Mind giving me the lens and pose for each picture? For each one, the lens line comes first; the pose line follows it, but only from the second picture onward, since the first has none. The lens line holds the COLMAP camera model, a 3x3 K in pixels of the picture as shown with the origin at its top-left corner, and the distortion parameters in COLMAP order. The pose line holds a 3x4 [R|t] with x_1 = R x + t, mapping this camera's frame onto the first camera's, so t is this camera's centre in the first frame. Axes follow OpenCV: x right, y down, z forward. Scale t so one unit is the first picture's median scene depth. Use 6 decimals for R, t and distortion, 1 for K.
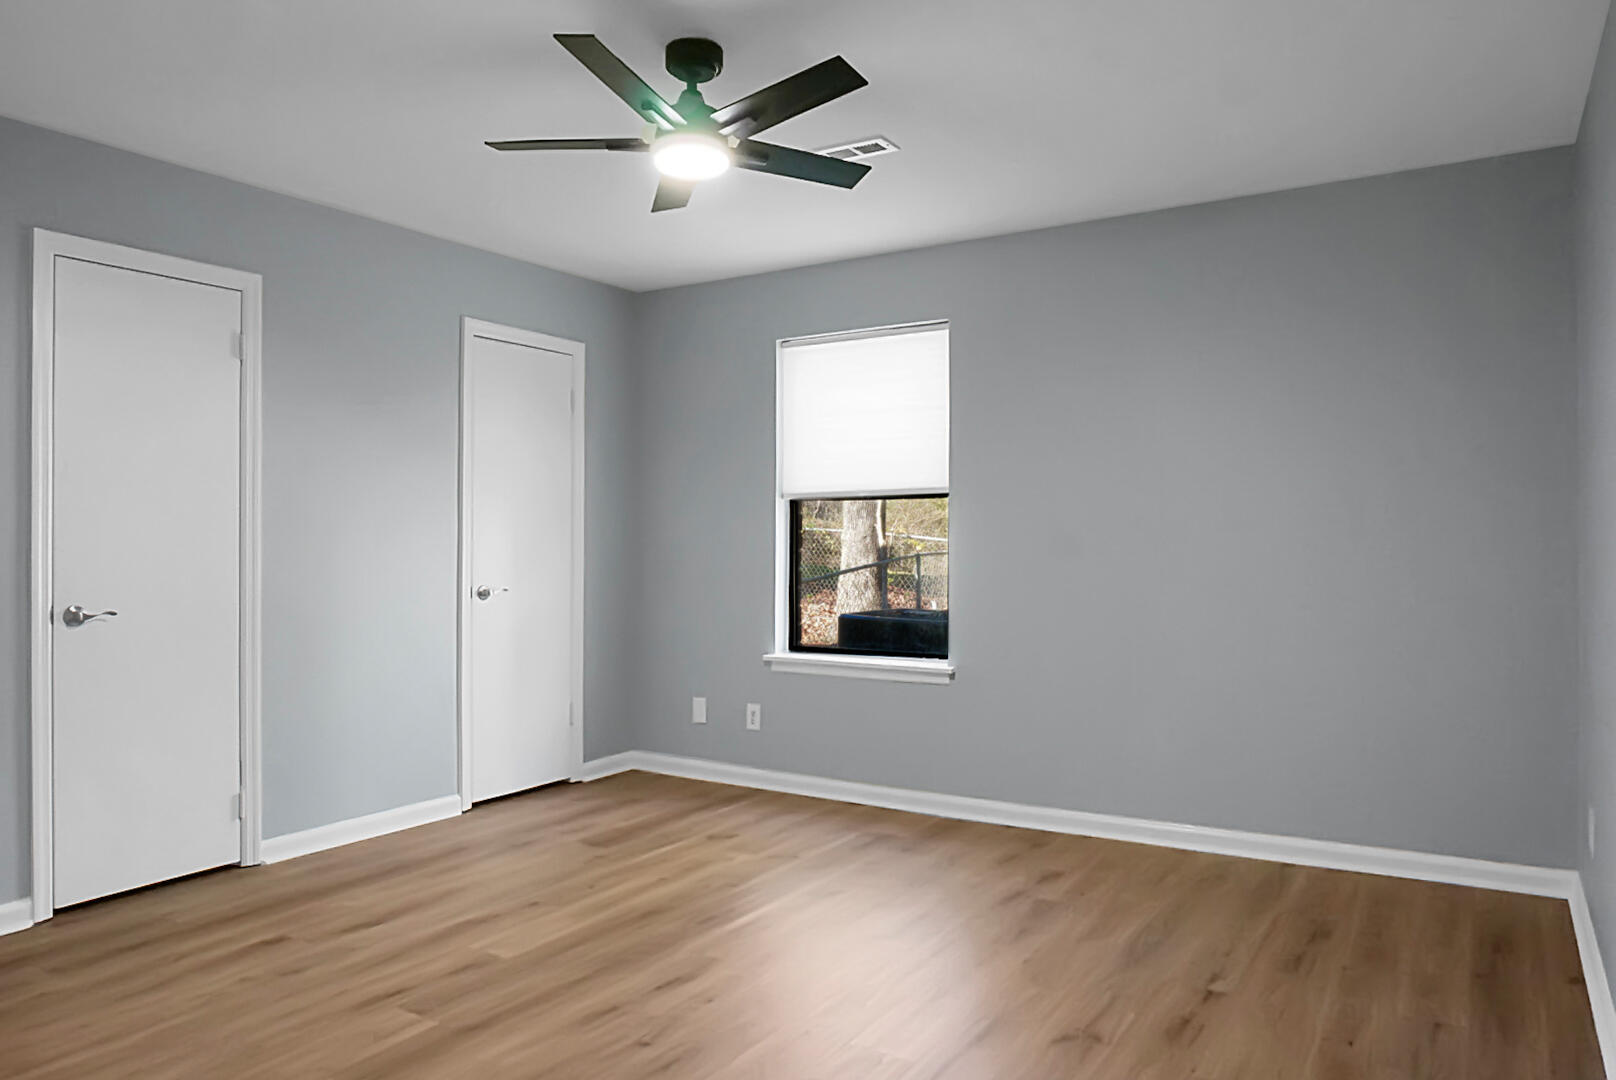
lens RADIAL K [[1096.6, 0, 808.0], [0, 1096.6, 540.0], [0, 0, 1]] dist [-0.051900, 0.031348]
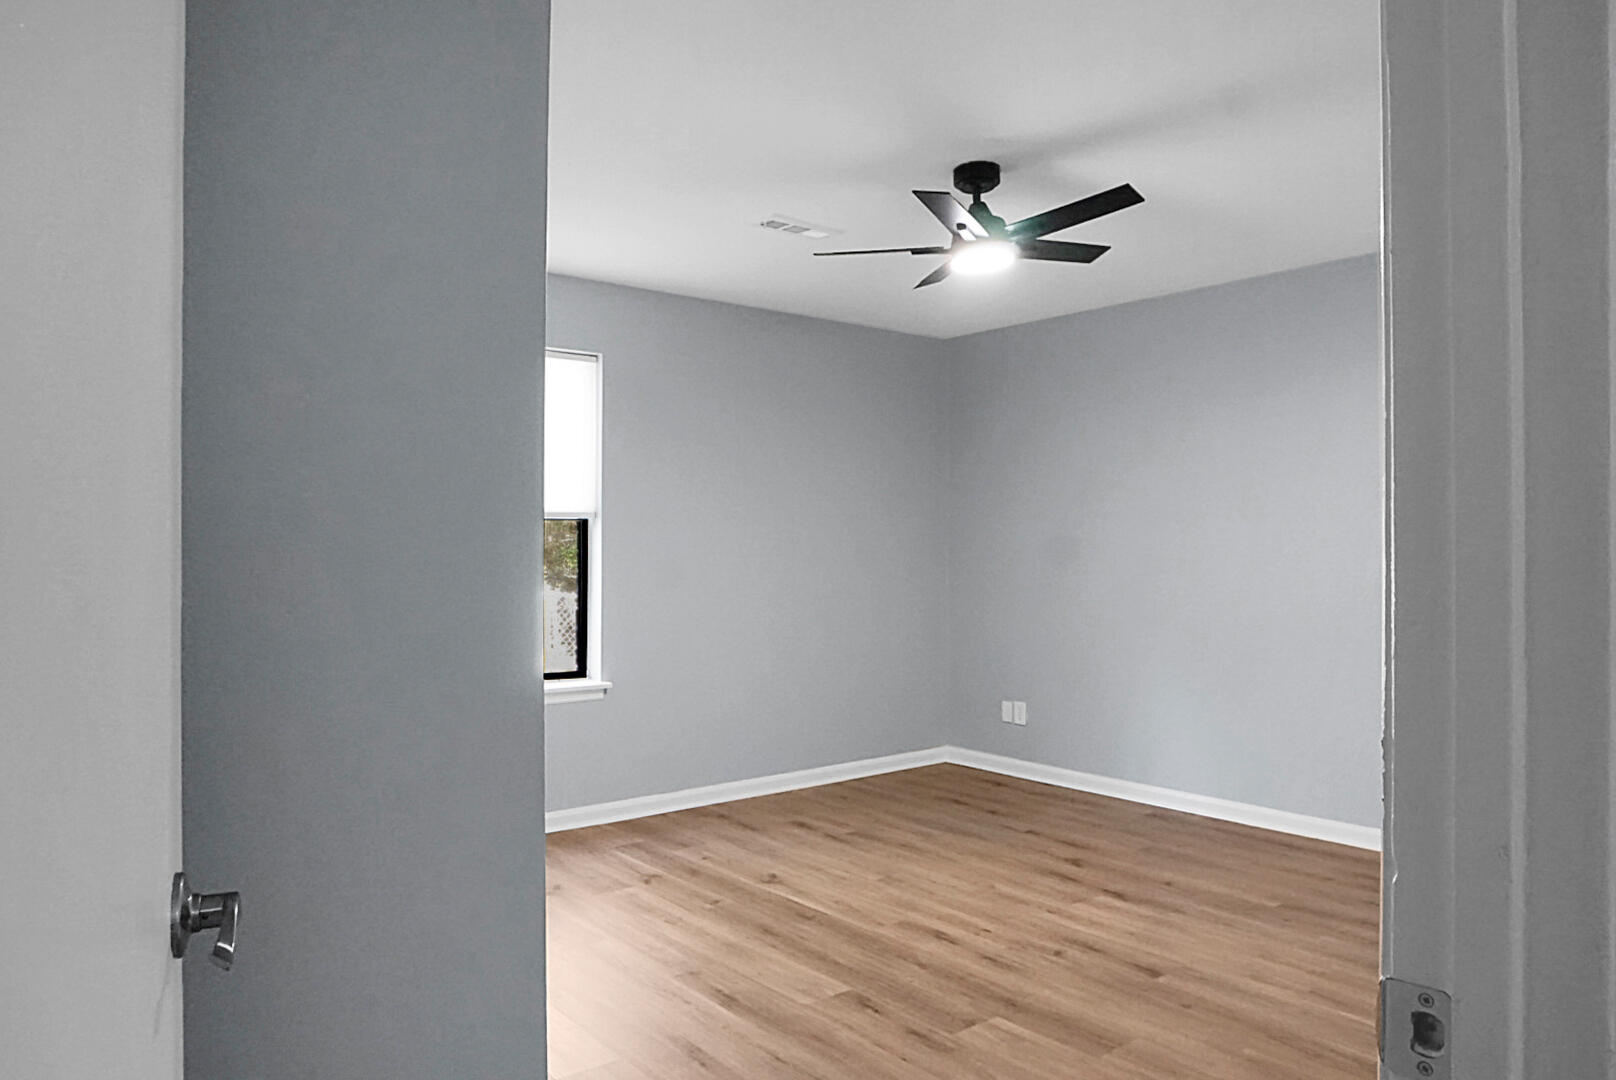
lens RADIAL K [[1096.6, 0, 808.0], [0, 1096.6, 540.0], [0, 0, 1]] dist [-0.051900, 0.031348]
pose [[0.328956, 0.003919, 0.944337, -1.332242], [-0.000923, 0.999992, -0.003828, -0.030796], [-0.944345, 0.000388, 0.328957, 0.751714]]
